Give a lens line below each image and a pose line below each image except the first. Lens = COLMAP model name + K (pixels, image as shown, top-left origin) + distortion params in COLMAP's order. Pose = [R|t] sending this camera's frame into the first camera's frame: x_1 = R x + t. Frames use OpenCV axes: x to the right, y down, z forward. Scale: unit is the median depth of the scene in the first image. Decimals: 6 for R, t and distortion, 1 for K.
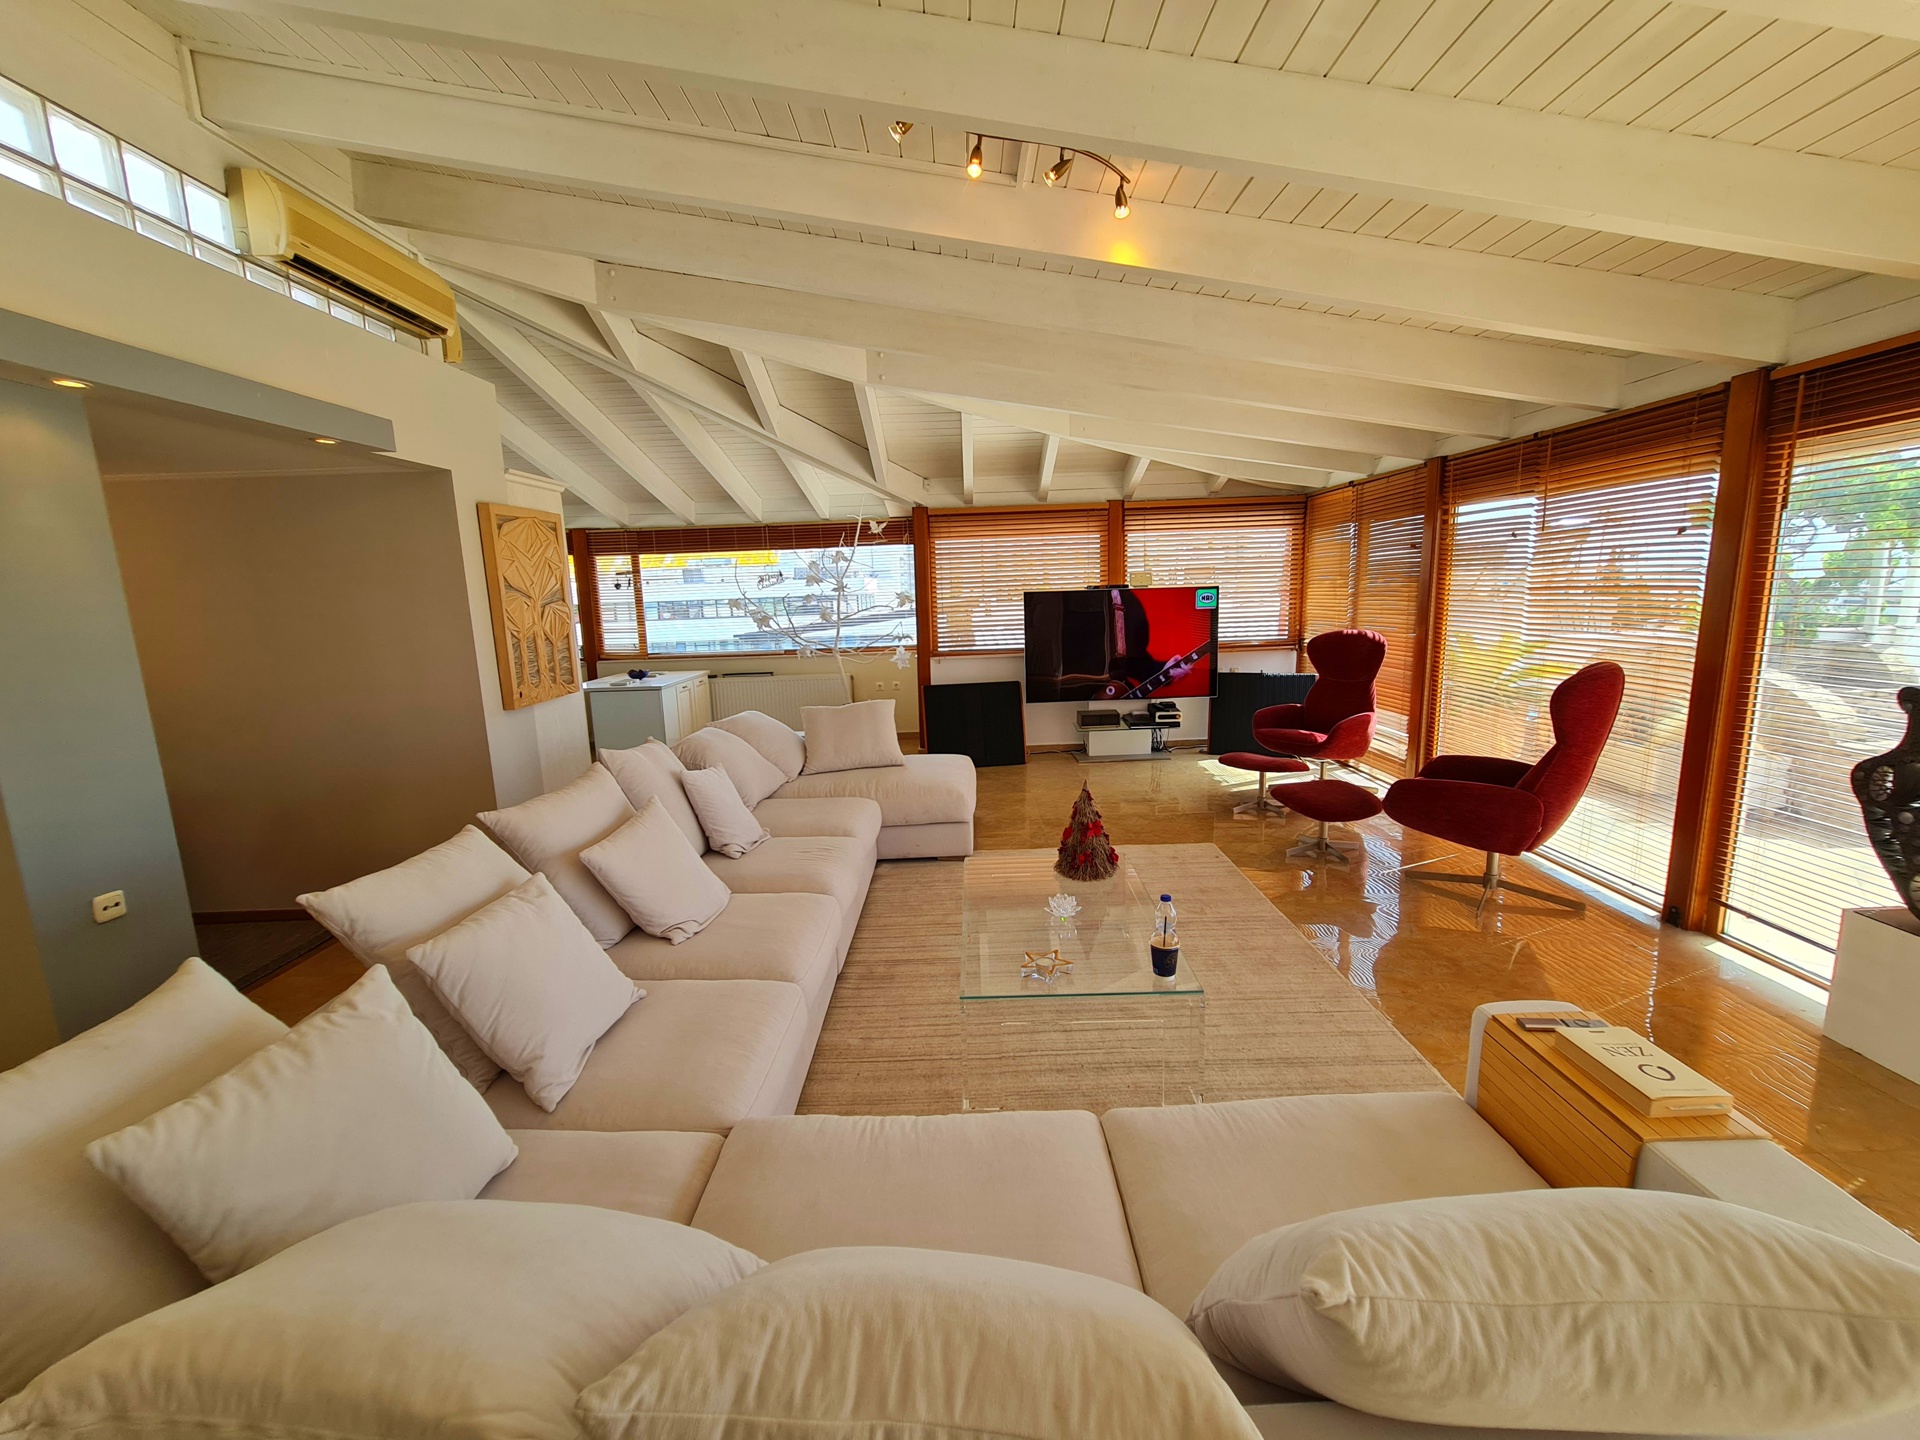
lens RADIAL K [[787.0, 0, 963.1], [0, 787.0, 717.9], [0, 0, 1]] dist [-0.007979, 0.001852]
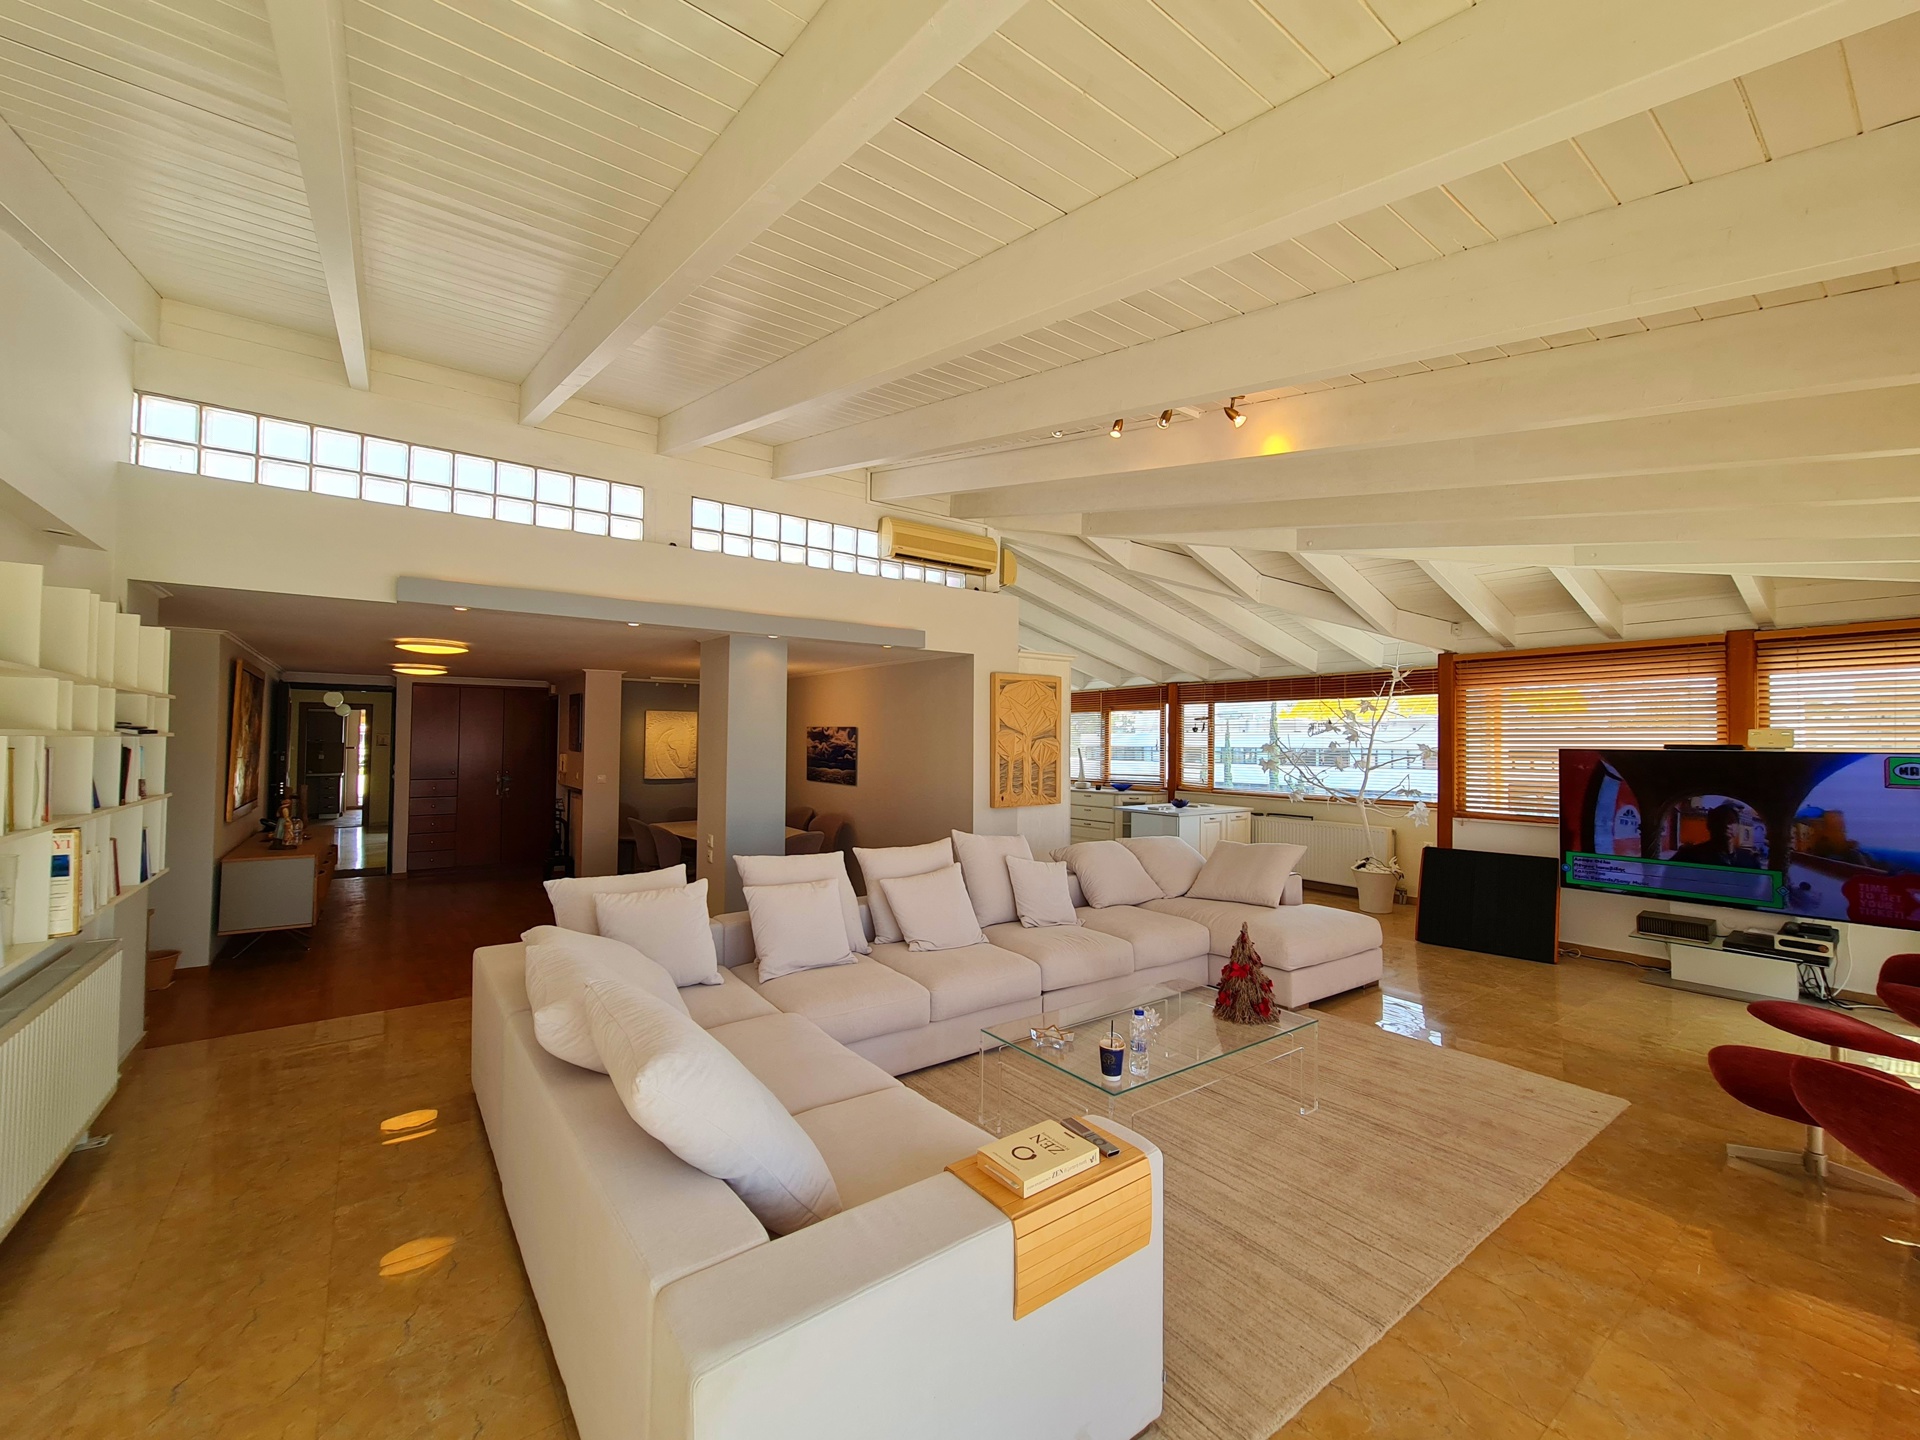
lens RADIAL K [[787.0, 0, 958.9], [0, 787.0, 717.6], [0, 0, 1]] dist [-0.007979, 0.001852]
pose [[0.598991, 0.013819, -0.800636, 0.359224], [-0.159336, 0.981914, -0.102258, -0.009391], [0.784743, 0.188822, 0.590360, 0.023839]]
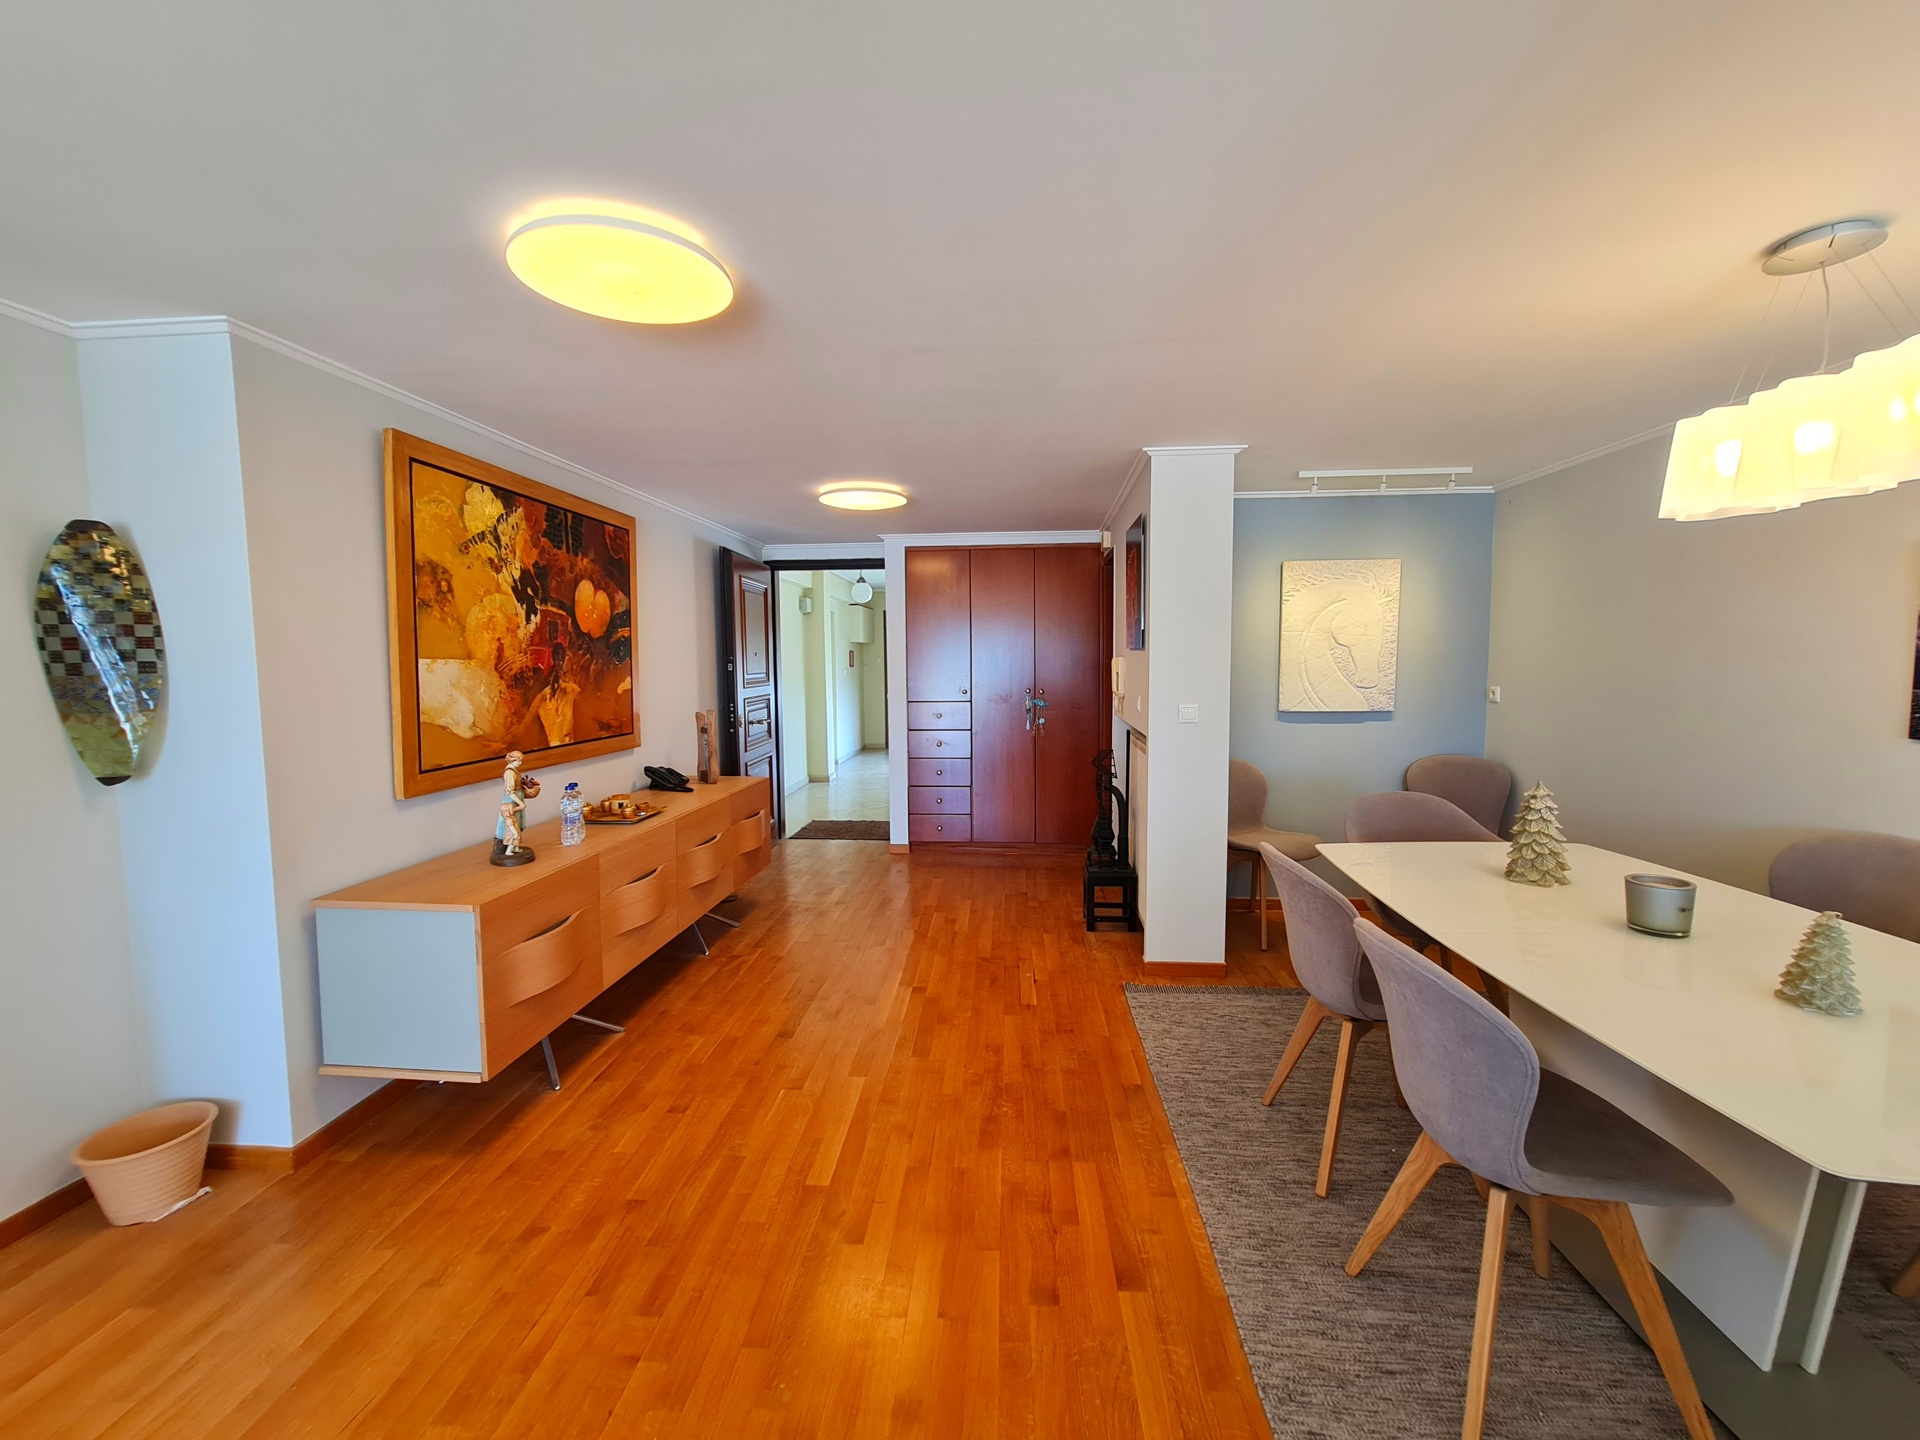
lens RADIAL K [[787.0, 0, 967.9], [0, 787.0, 709.9], [0, 0, 1]] dist [-0.007979, 0.001852]
pose [[-0.067370, 0.098429, -0.992861, -0.425410], [-0.156248, 0.981803, 0.107935, 0.013049], [0.985418, 0.162404, -0.050765, 0.208792]]
